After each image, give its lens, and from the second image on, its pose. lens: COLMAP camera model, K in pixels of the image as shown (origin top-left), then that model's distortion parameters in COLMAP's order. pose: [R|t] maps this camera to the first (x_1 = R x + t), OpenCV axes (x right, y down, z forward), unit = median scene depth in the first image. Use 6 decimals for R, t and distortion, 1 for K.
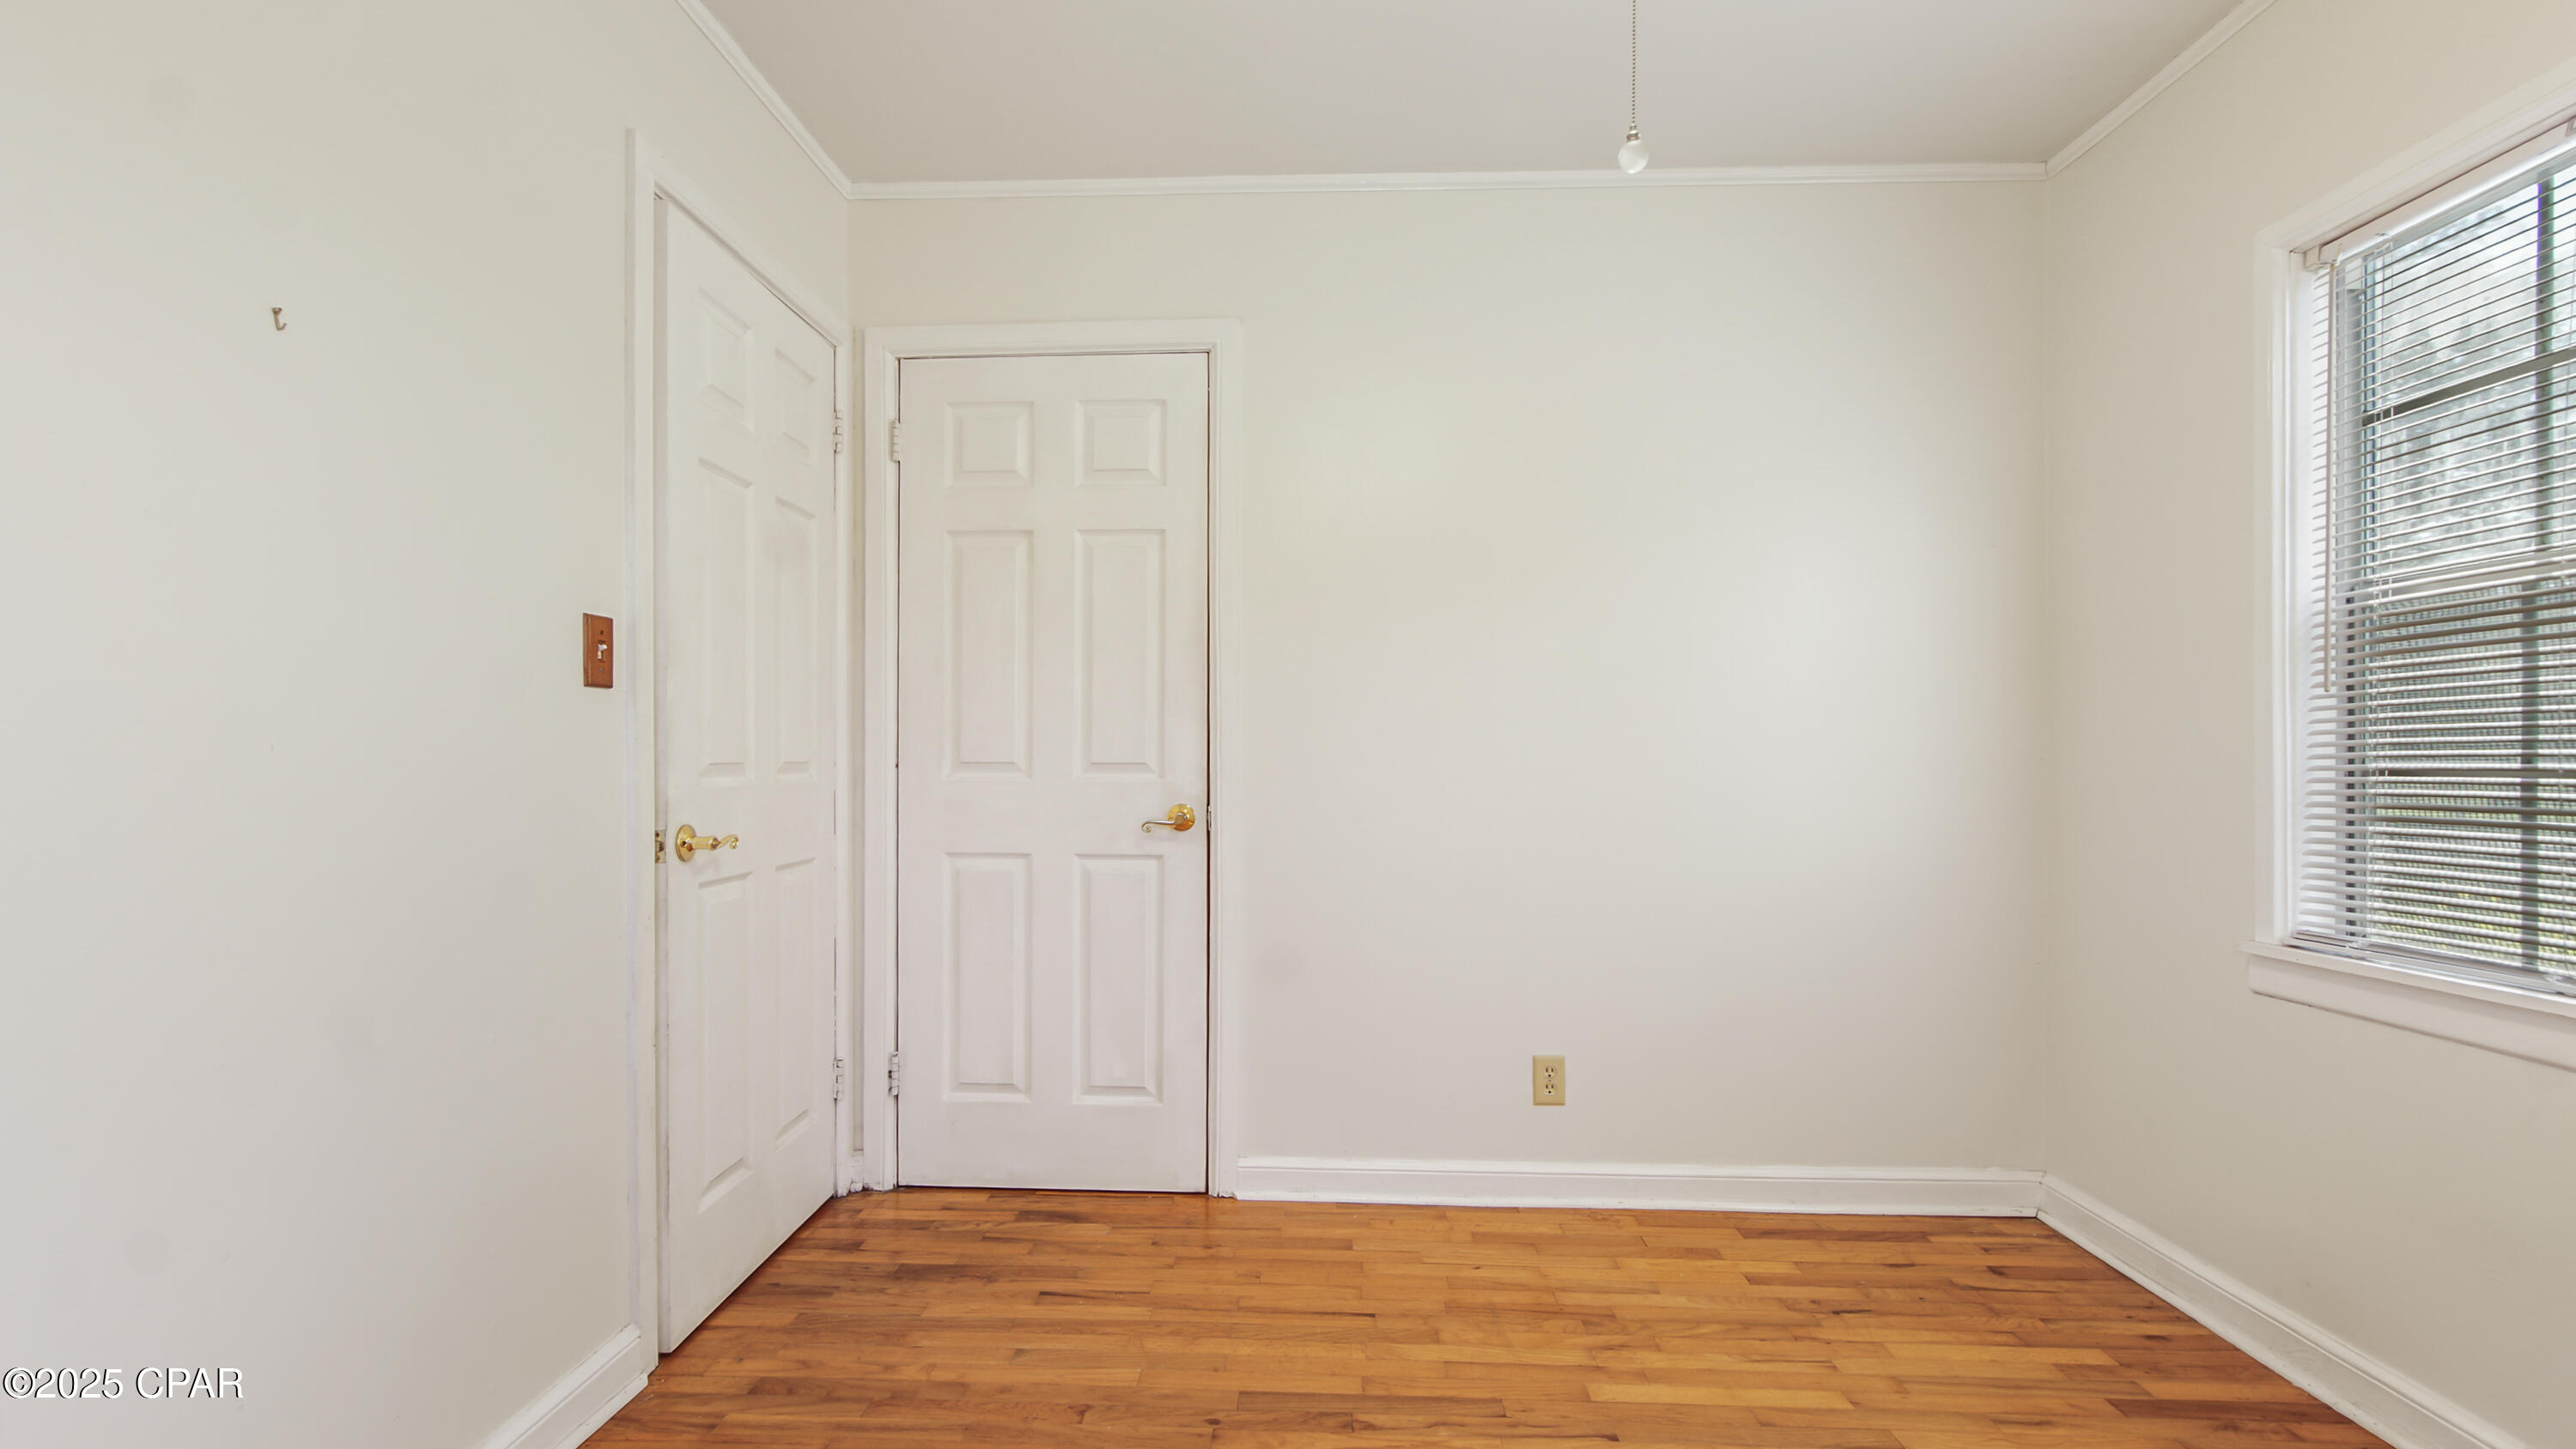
lens RADIAL K [[1139.6, 0, 1275.8], [0, 1139.6, 776.6], [0, 0, 1]] dist [0.000538, 0.000362]
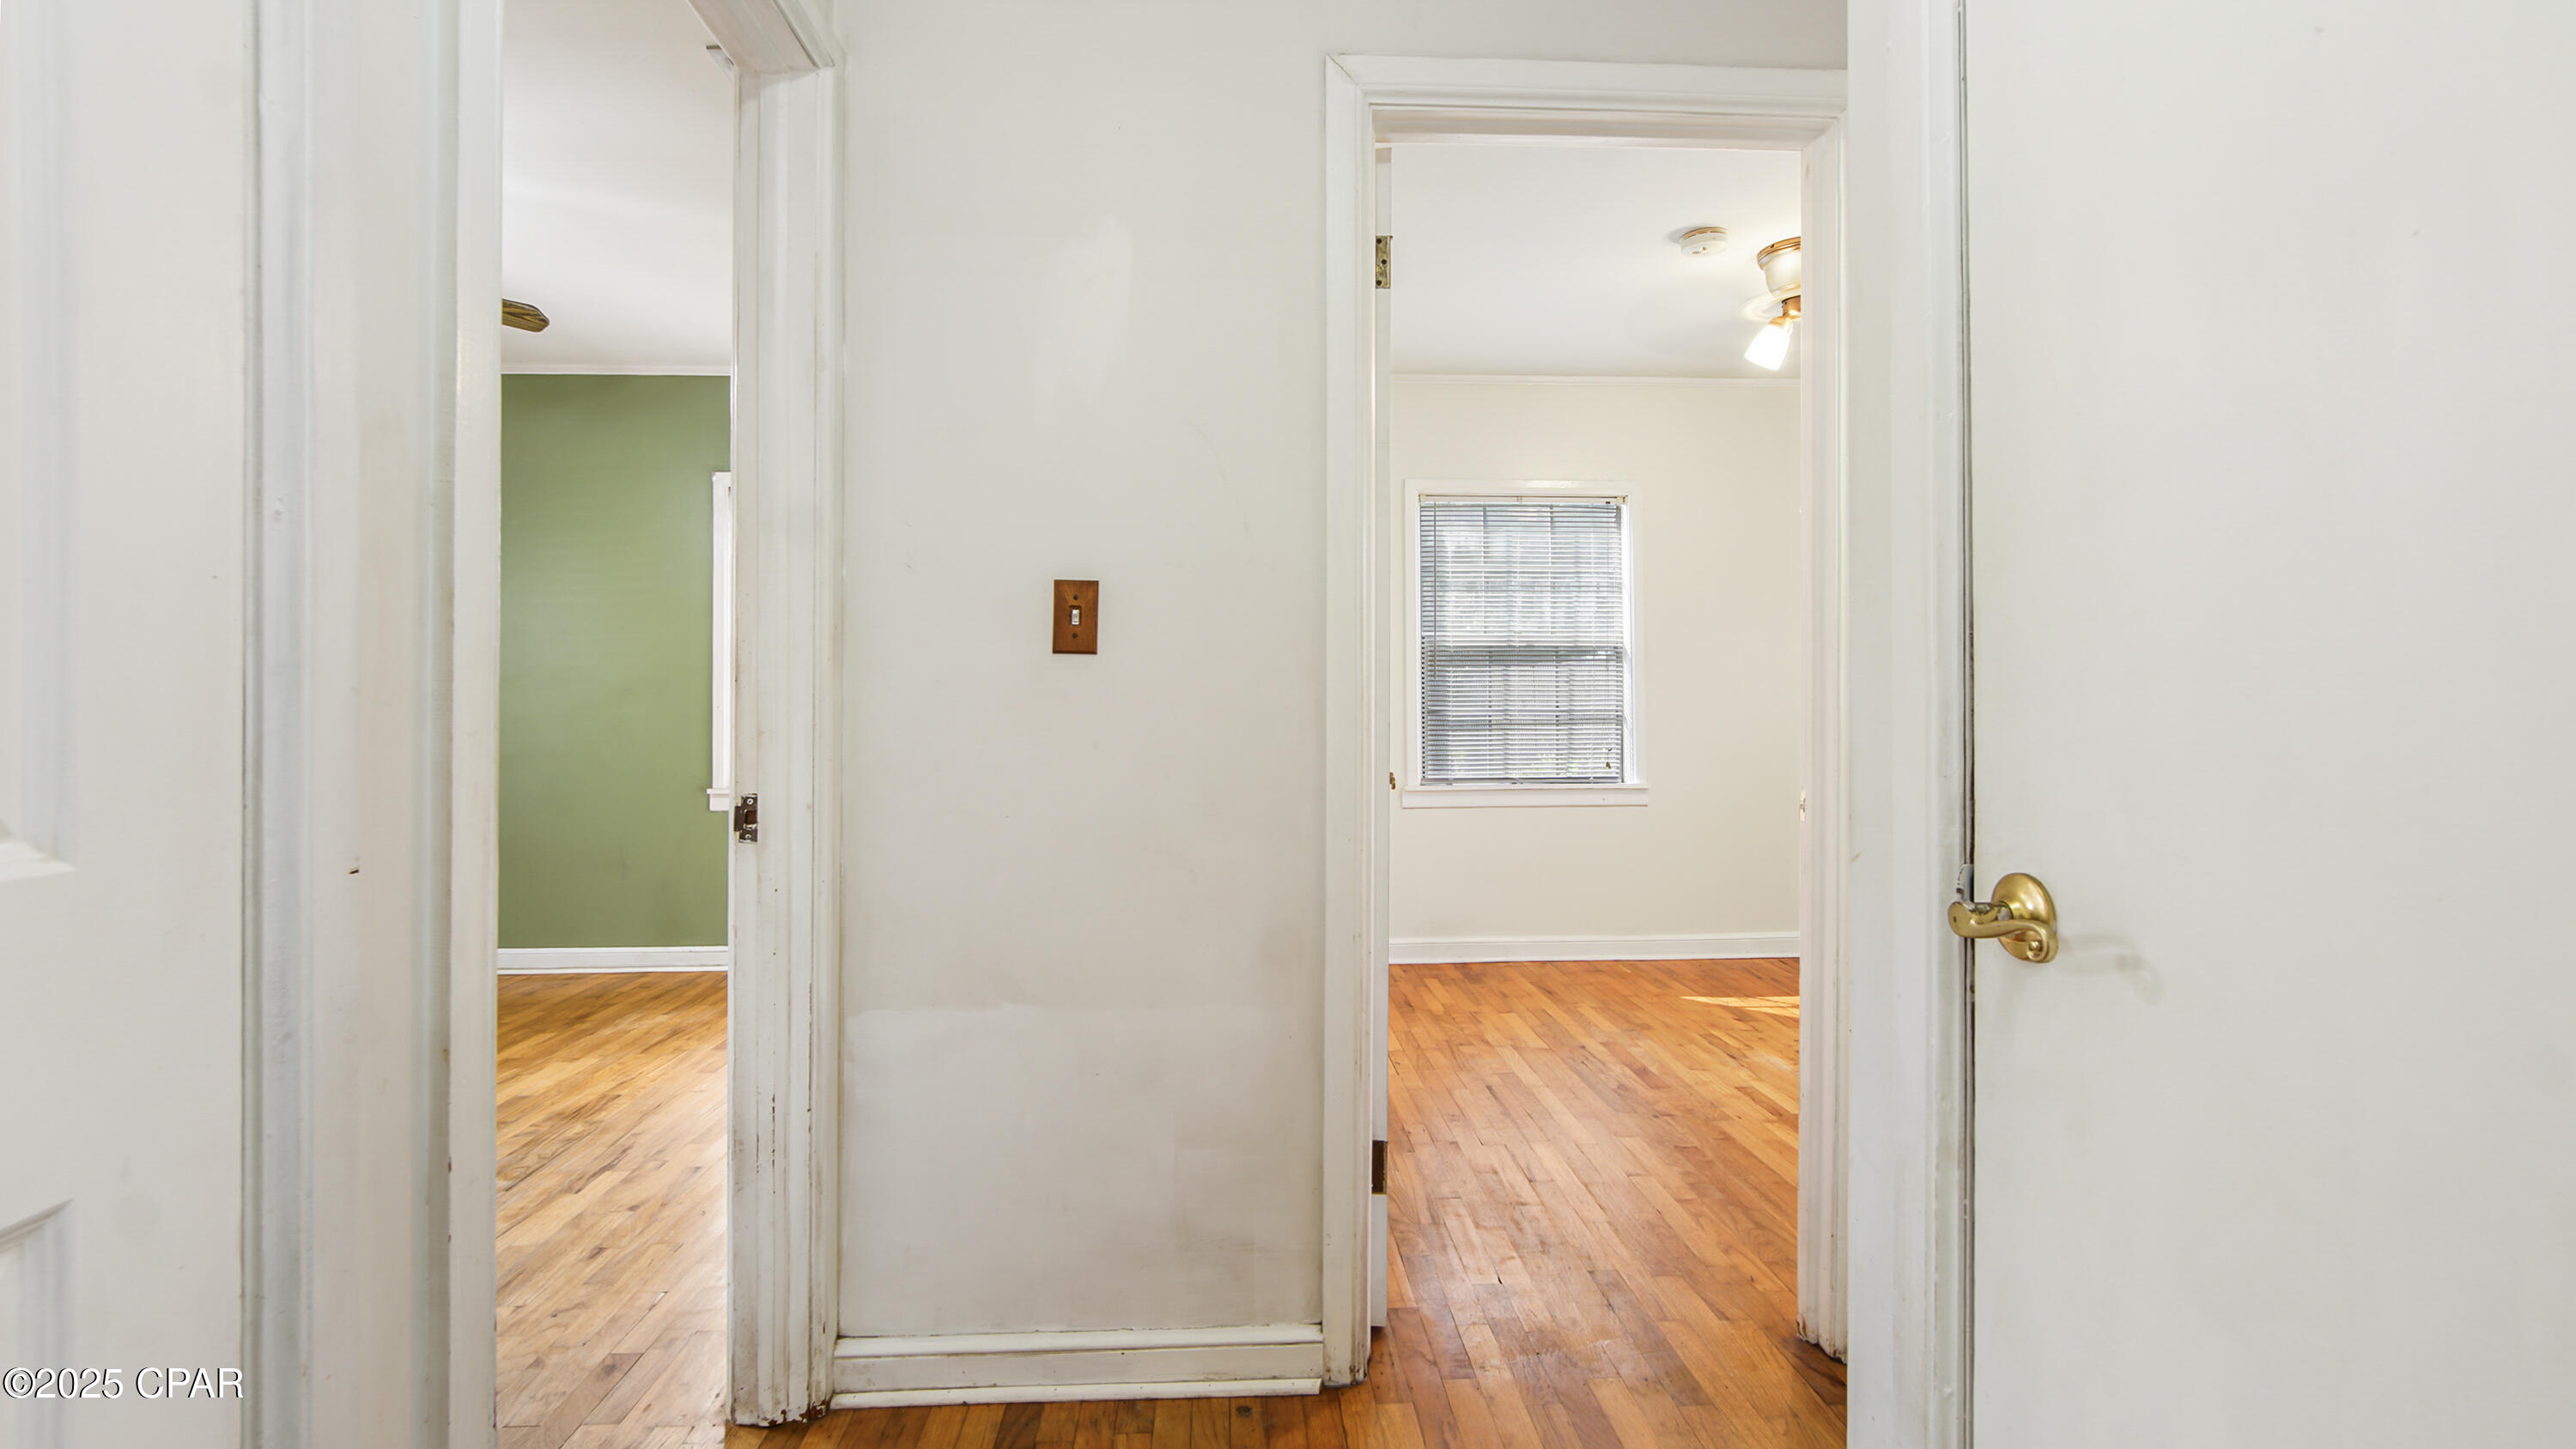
lens RADIAL K [[1160.1, 0, 1277.6], [0, 1160.1, 710.6], [0, 0, 1]] dist [-0.001325, 0.000905]
pose [[-0.093018, -0.010281, 0.995611, -1.392064], [0.009433, 0.999893, 0.011206, -0.033108], [-0.995620, 0.010434, -0.092911, 1.419847]]
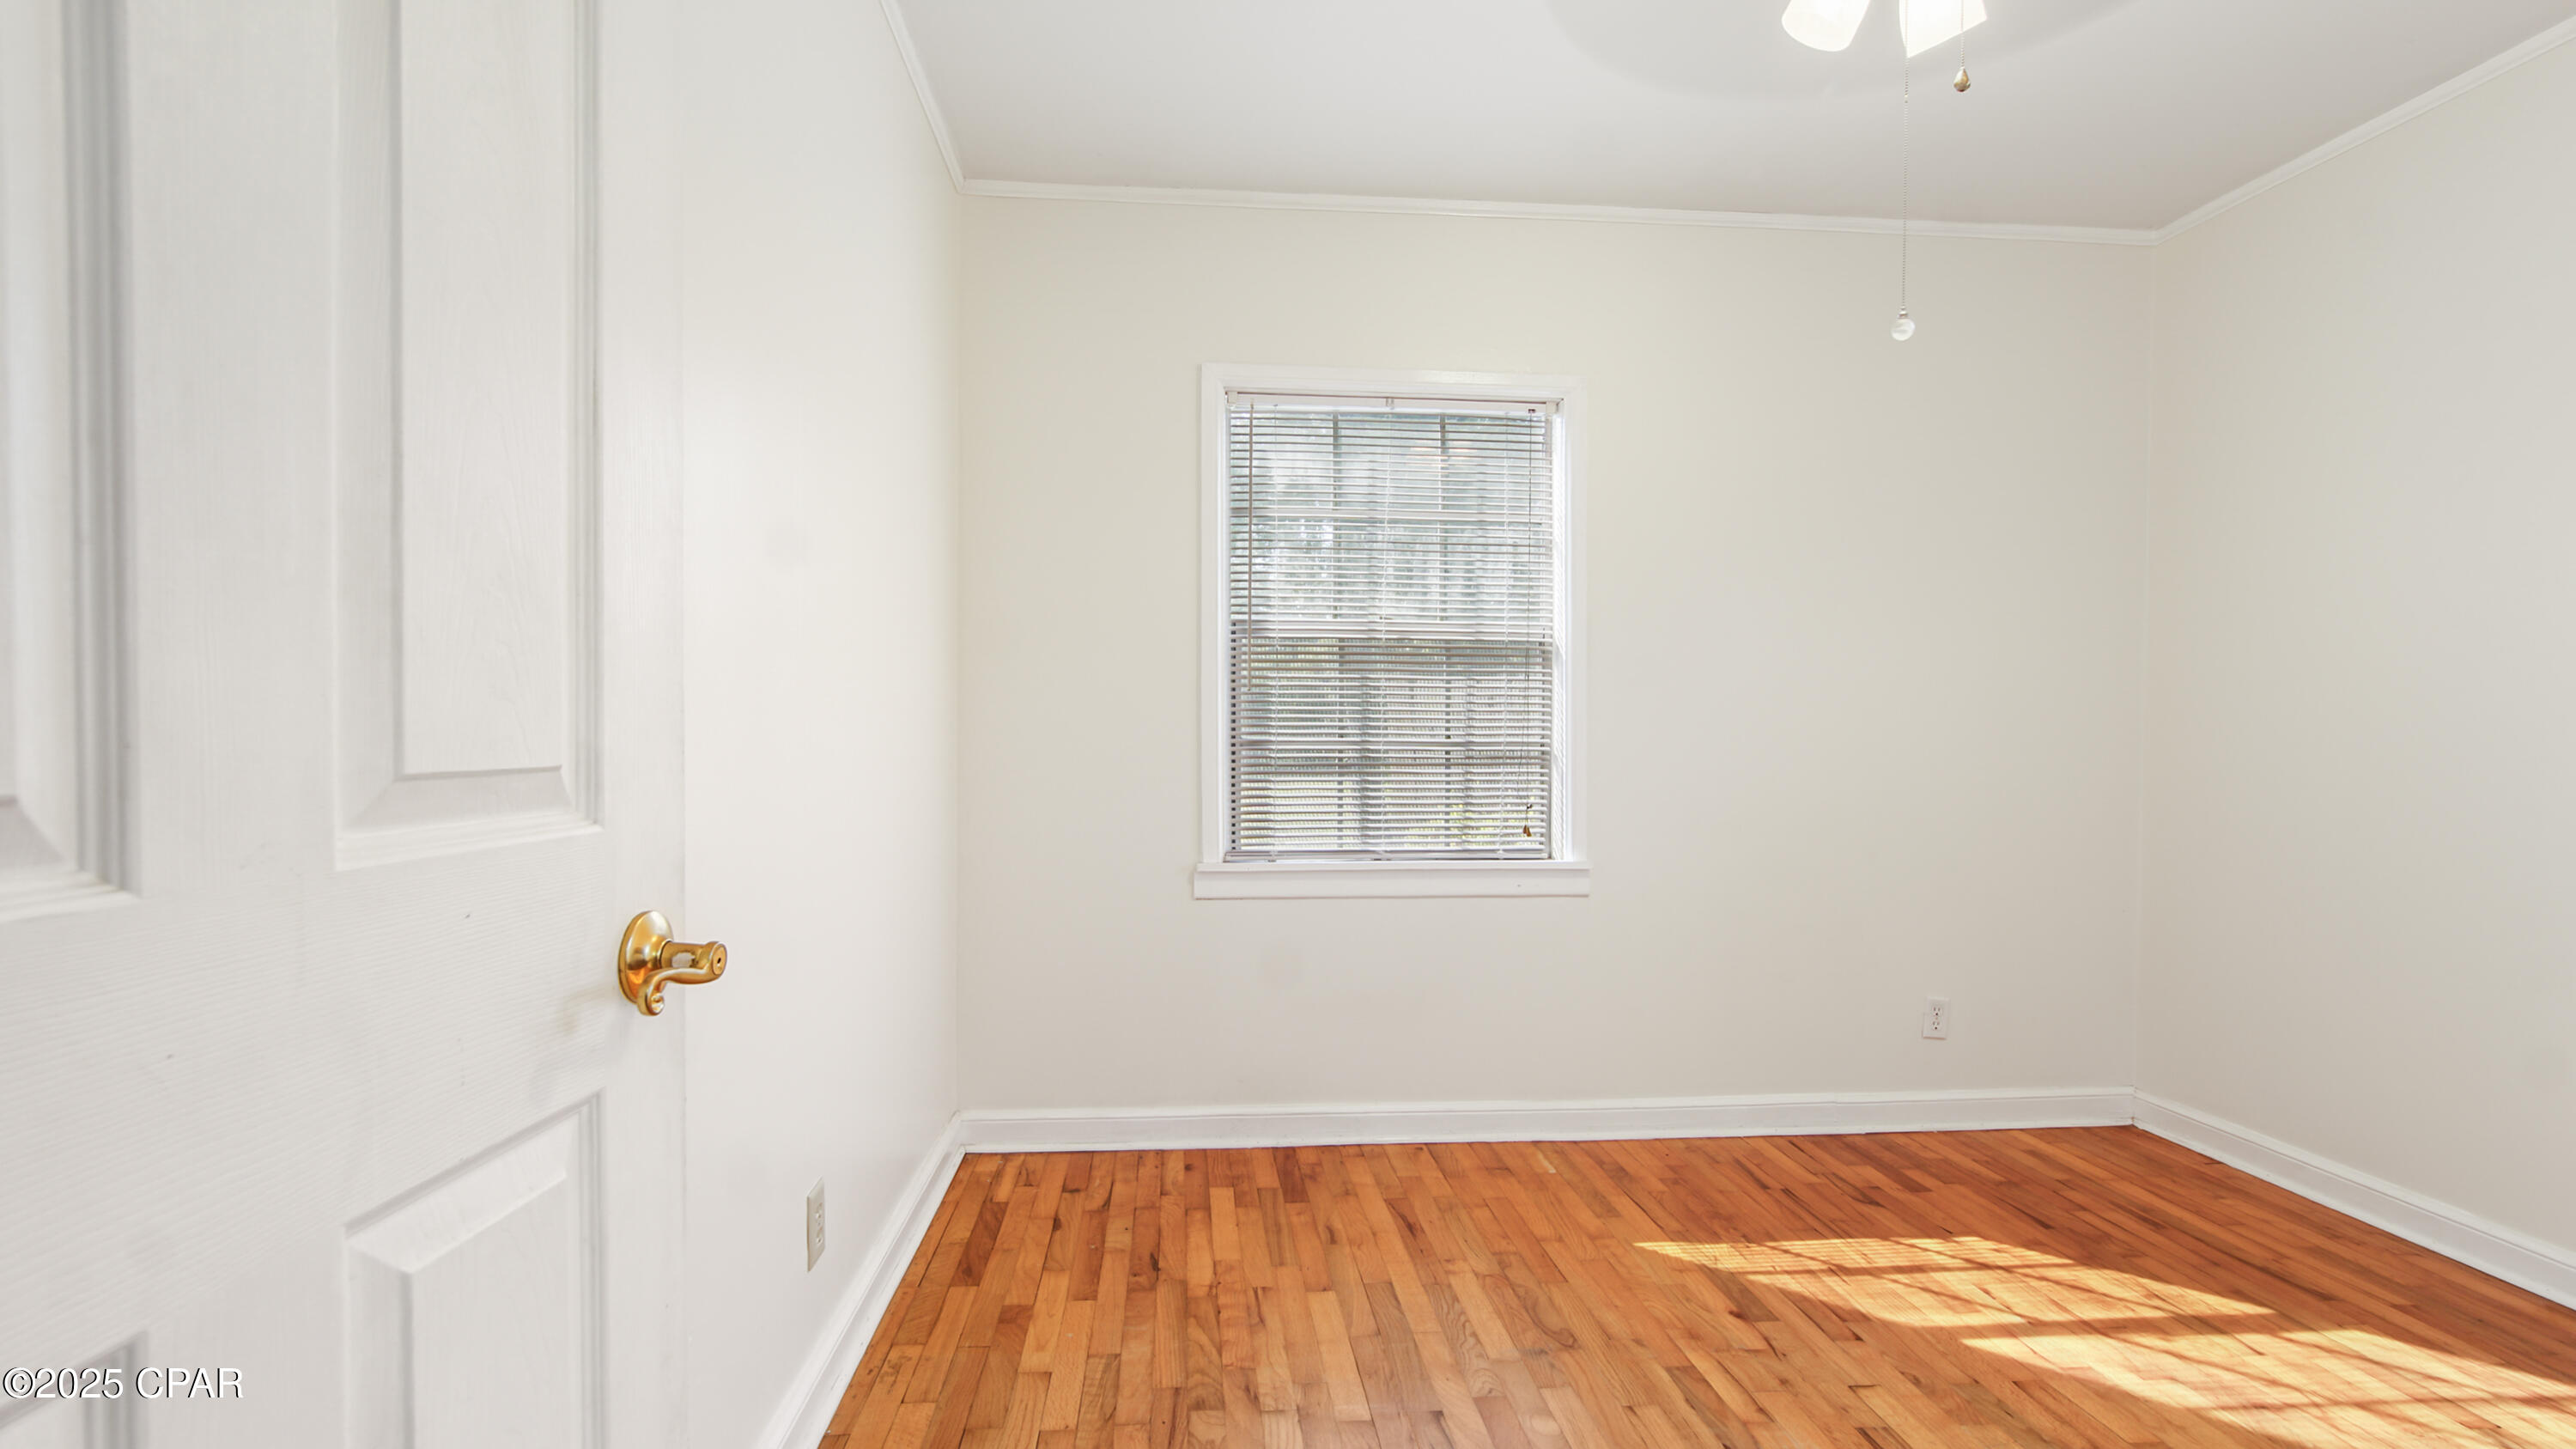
lens RADIAL K [[1178.4, 0, 1278.7], [0, 1178.4, 760.2], [0, 0, 1]] dist [0.003084, 0.001098]
pose [[-0.125597, -0.027544, 0.991699, -0.584706], [-0.000510, 0.999616, 0.027699, -0.022039], [-0.992081, 0.002973, -0.125563, 1.048220]]
